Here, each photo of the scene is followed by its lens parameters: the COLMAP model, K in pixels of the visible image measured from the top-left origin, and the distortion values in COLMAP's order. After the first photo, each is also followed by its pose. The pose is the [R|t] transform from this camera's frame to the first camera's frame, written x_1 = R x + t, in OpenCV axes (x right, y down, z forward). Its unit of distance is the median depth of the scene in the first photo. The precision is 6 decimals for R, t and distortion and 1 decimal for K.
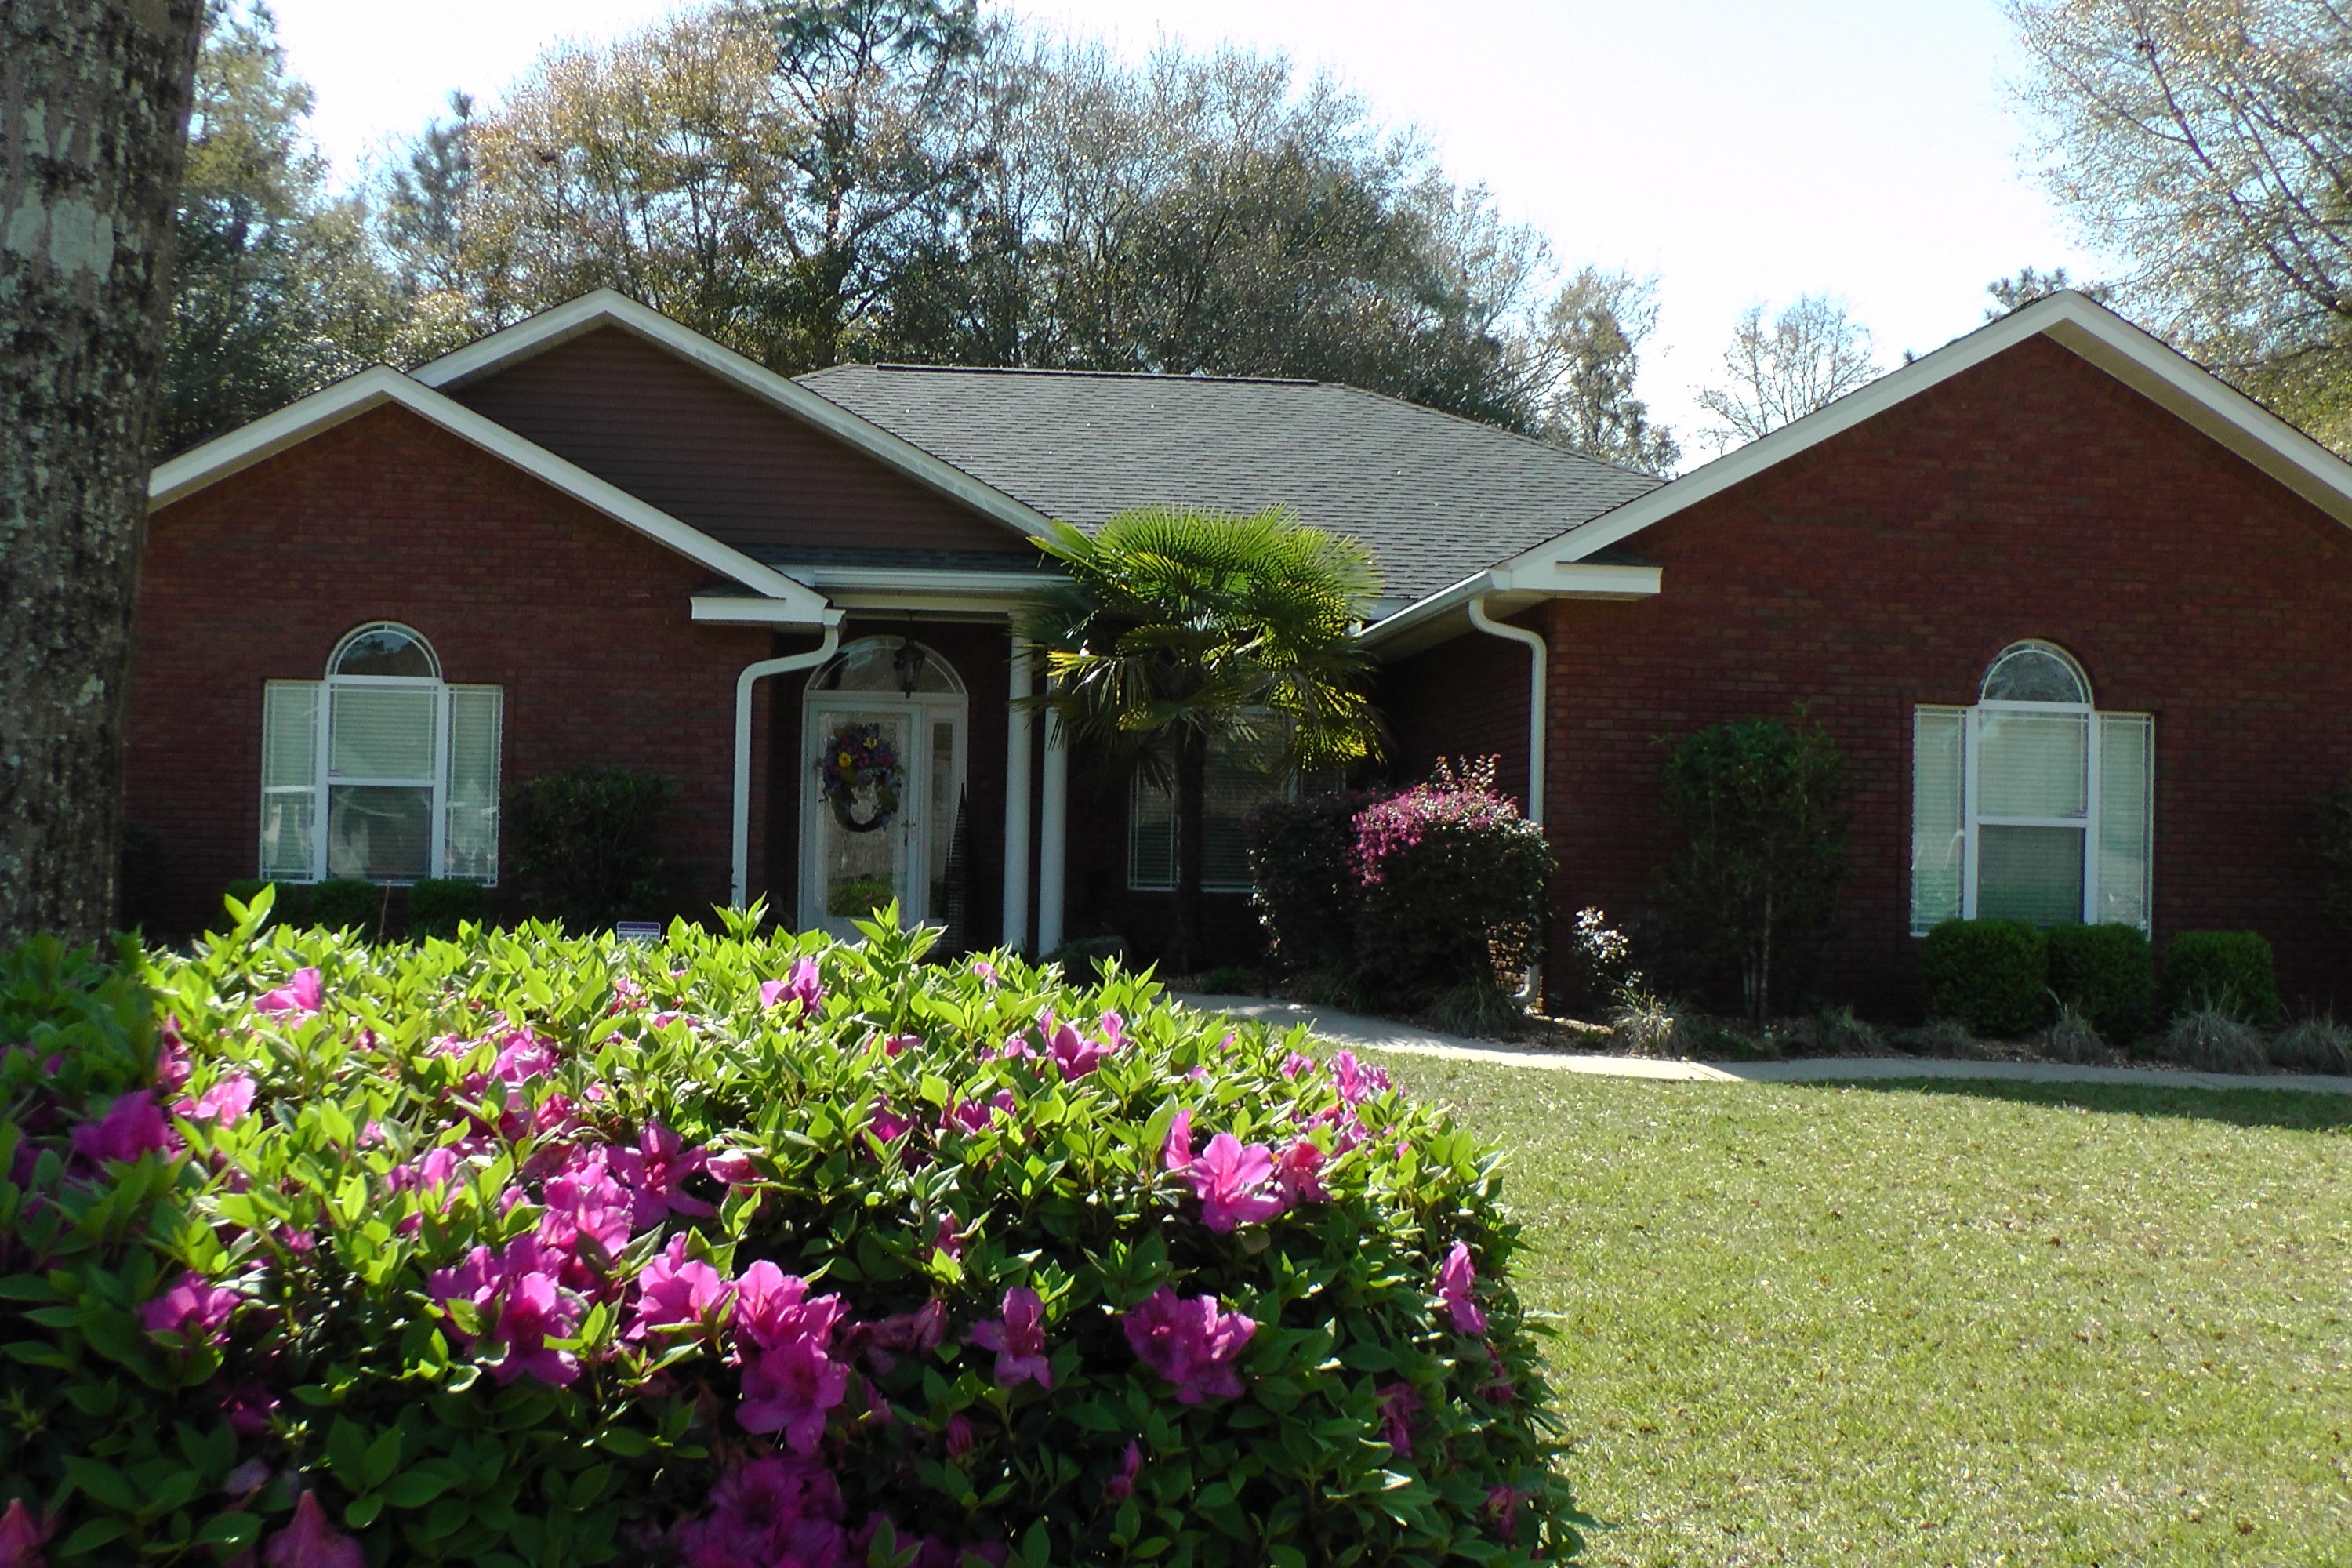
lens RADIAL K [[2438.4, 0, 1172.0], [0, 2438.4, 785.4], [0, 0, 1]] dist [-0.090813, 0.000000]
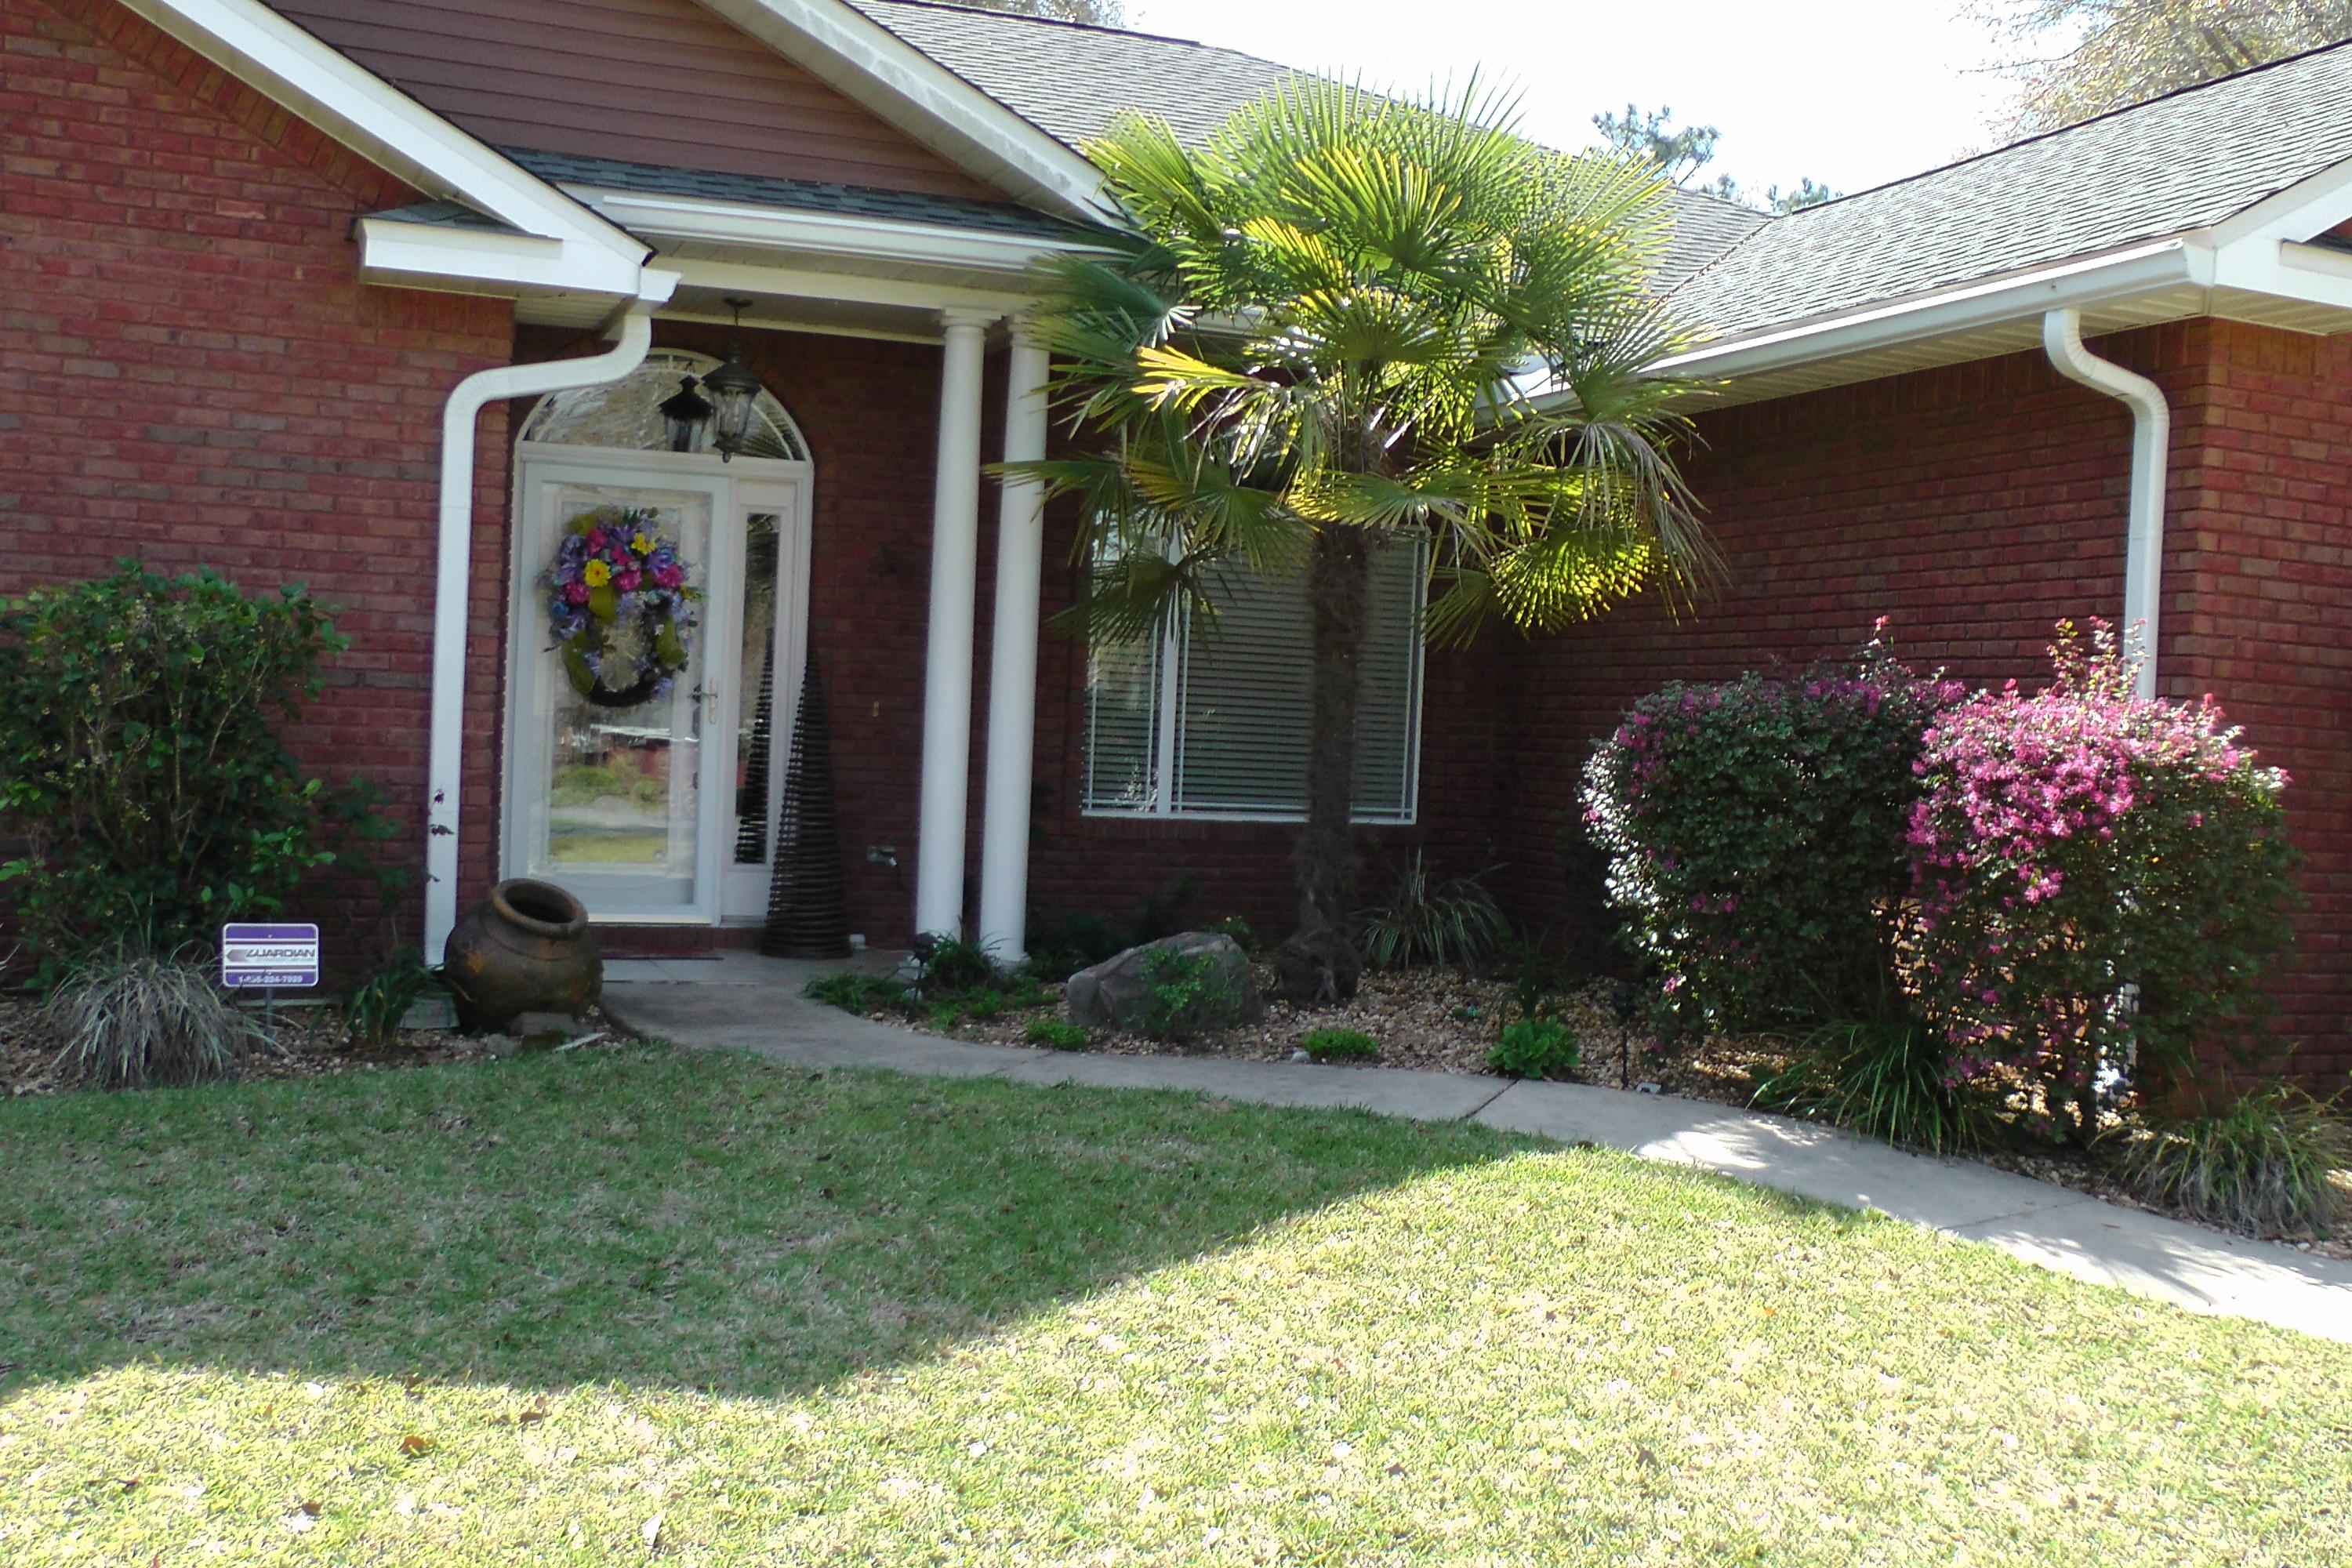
lens RADIAL K [[2438.4, 0, 1254.8], [0, 2438.4, 782.1], [0, 0, 1]] dist [-0.090813, 0.000000]
pose [[0.965915, 0.018253, 0.258216, -0.146416], [-0.035273, 0.997488, 0.061434, -0.002874], [-0.256446, -0.068448, 0.964132, 0.490542]]
